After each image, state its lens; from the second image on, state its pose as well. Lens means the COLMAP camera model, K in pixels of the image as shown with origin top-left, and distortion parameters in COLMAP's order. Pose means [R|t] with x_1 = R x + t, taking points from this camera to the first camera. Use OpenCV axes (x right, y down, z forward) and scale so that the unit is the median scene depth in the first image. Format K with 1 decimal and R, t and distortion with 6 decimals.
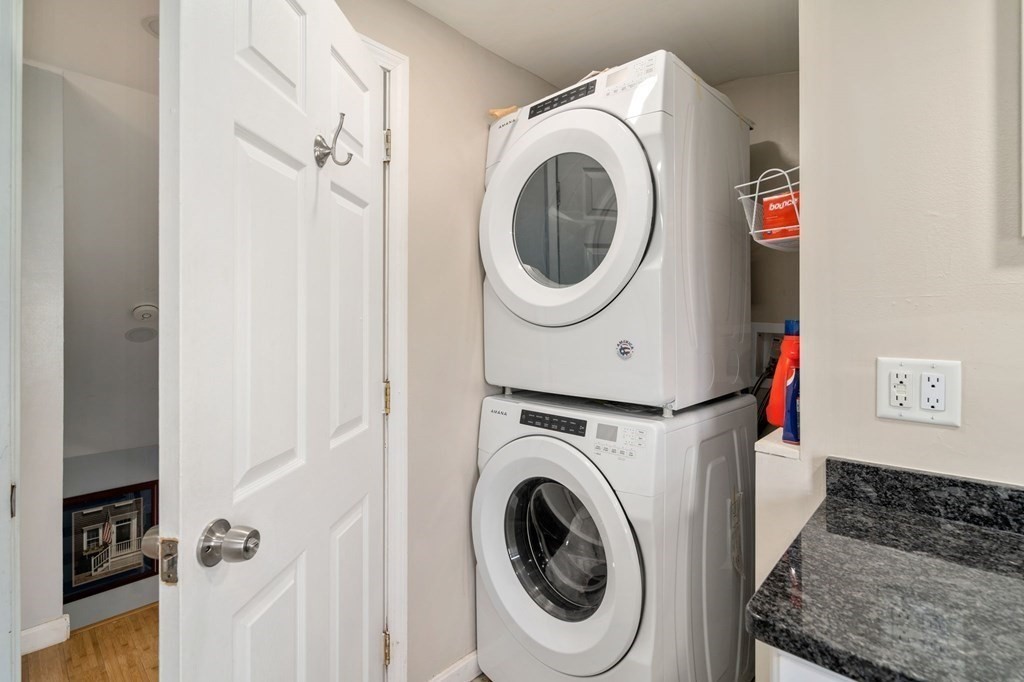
lens RADIAL K [[467.0, 0, 512.0], [0, 467.0, 341.0], [0, 0, 1]] dist [-0.002059, -0.000325]
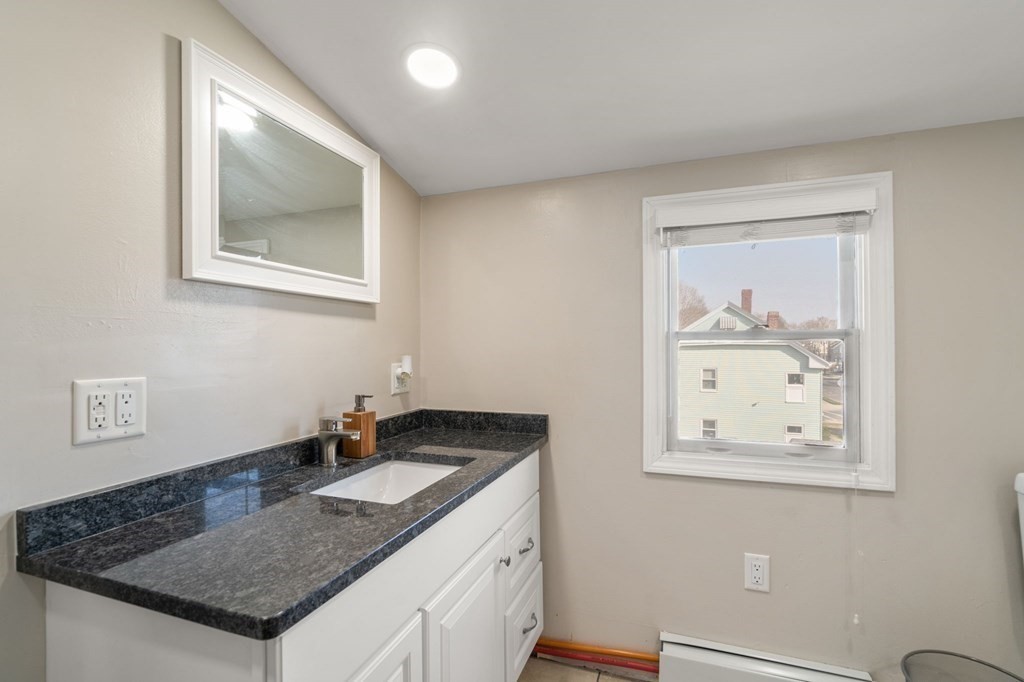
lens RADIAL K [[467.0, 0, 512.0], [0, 467.0, 341.0], [0, 0, 1]] dist [-0.002059, -0.000325]
pose [[-0.366830, 0.007625, 0.930257, -0.445387], [0.043686, 0.999004, 0.009038, -0.016578], [-0.929262, 0.043955, -0.366798, 0.568761]]
